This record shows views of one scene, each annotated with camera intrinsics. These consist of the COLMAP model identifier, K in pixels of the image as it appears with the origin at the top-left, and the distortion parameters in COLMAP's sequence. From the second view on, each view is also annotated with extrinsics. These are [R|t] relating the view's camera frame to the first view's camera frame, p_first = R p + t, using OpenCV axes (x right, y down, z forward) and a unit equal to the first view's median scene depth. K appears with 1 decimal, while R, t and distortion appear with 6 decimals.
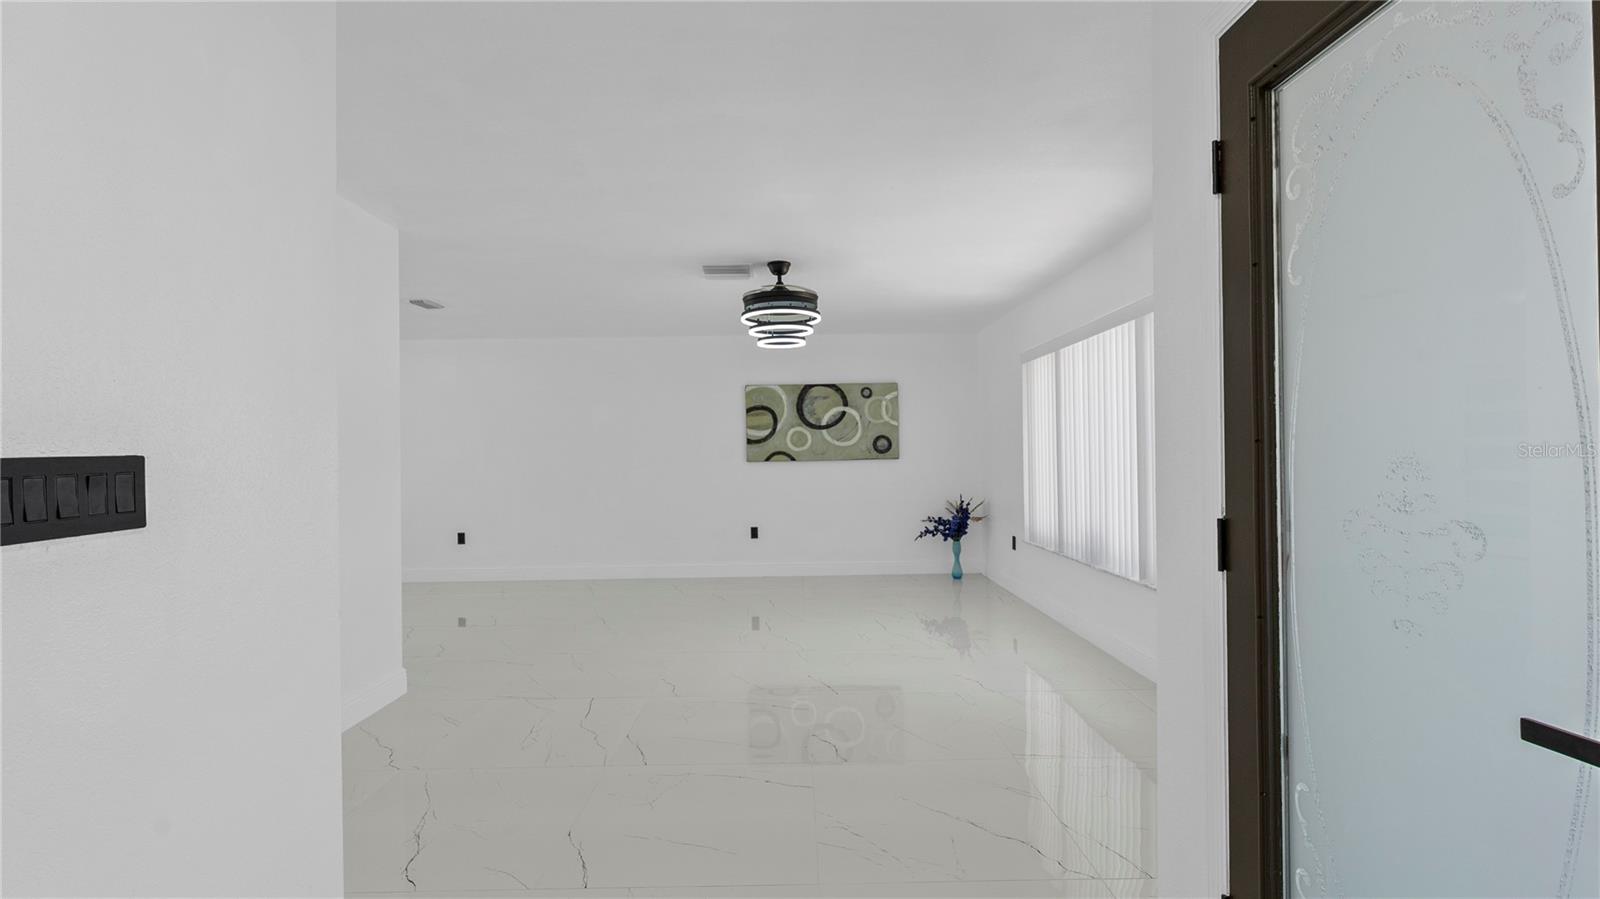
lens RADIAL K [[762.1, 0, 800.0], [0, 762.1, 449.5], [0, 0, 1]] dist [0.000244, -0.000007]
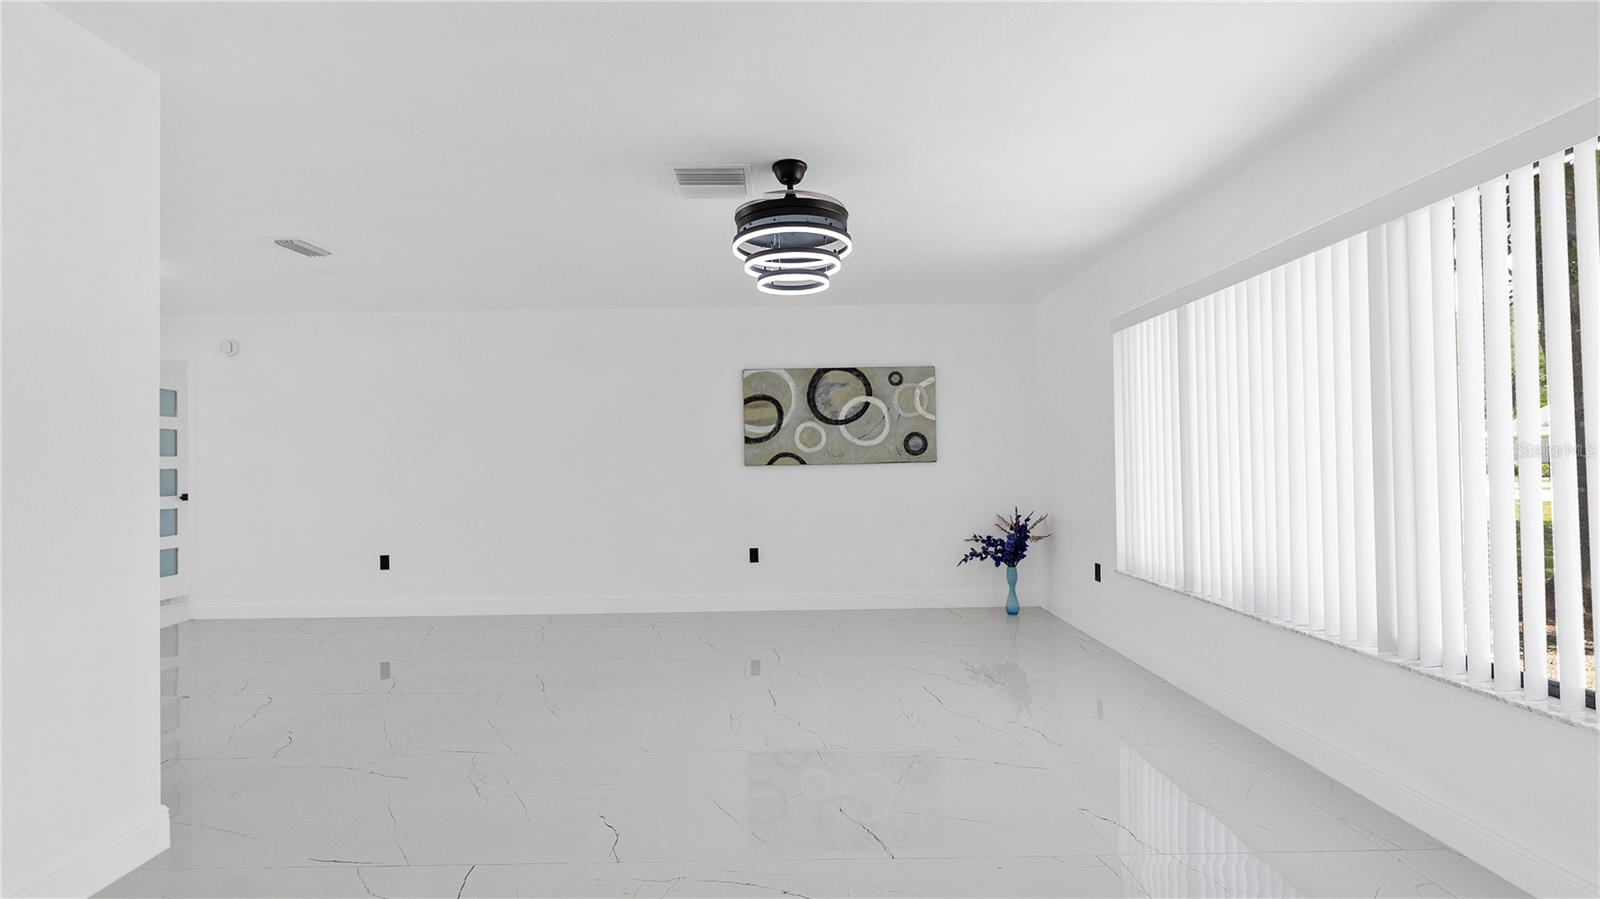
lens RADIAL K [[703.0, 0, 796.8], [0, 703.0, 450.7], [0, 0, 1]] dist [-0.002221, -0.000165]
pose [[0.999996, 0.000138, -0.002876, -0.013851], [-0.000170, 0.999939, -0.011087, 0.009014], [0.002874, 0.011088, 0.999934, 0.277747]]
